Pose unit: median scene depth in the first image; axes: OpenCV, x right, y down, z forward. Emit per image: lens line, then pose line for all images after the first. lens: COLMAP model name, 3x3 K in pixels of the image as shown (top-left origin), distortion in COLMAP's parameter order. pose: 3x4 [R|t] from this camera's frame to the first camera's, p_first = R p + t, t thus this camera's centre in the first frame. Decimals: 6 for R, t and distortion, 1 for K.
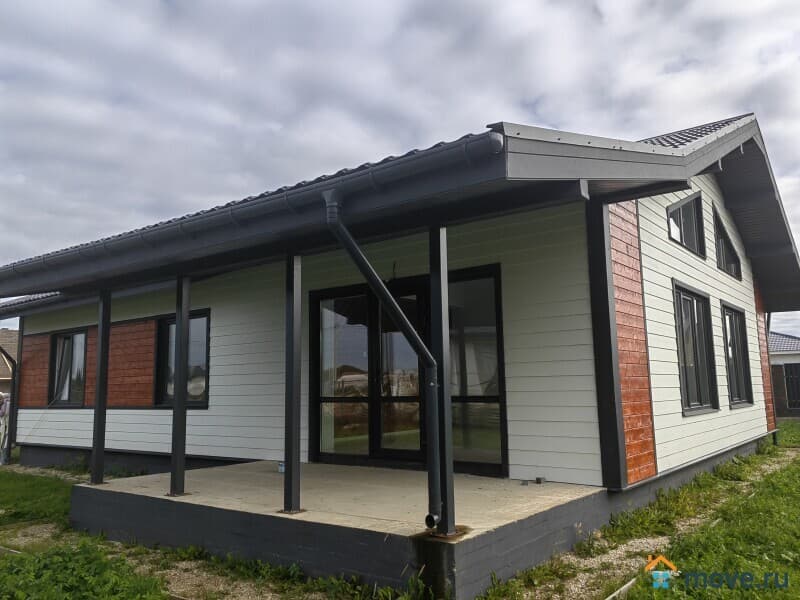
lens RADIAL K [[621.8, 0, 411.1], [0, 621.8, 300.9], [0, 0, 1]] dist [0.005570, -0.001990]
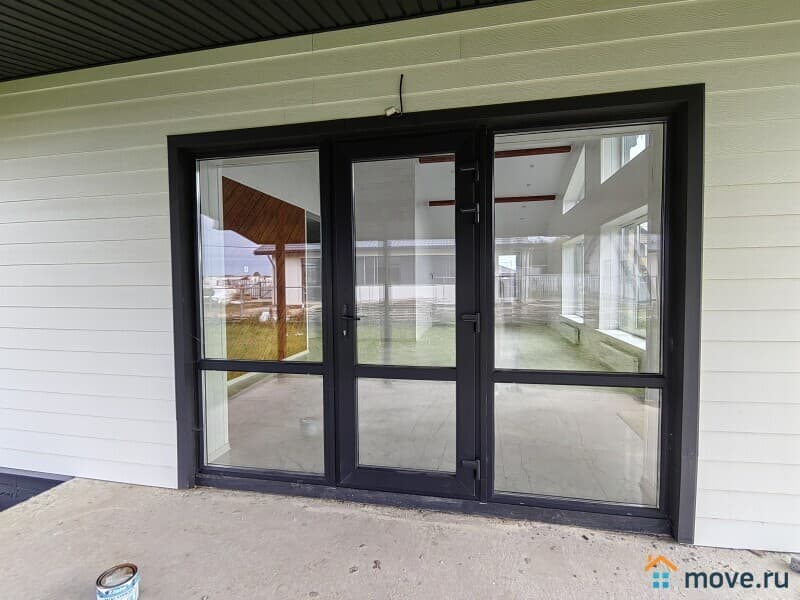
lens RADIAL K [[379.9, 0, 403.2], [0, 379.9, 300.8], [0, 0, 1]] dist [0.001631, -0.007886]
pose [[0.890305, -0.008901, 0.455278, -0.151730], [-0.071059, 0.984845, 0.158213, 0.053823], [-0.449787, -0.173209, 0.876179, 0.731748]]
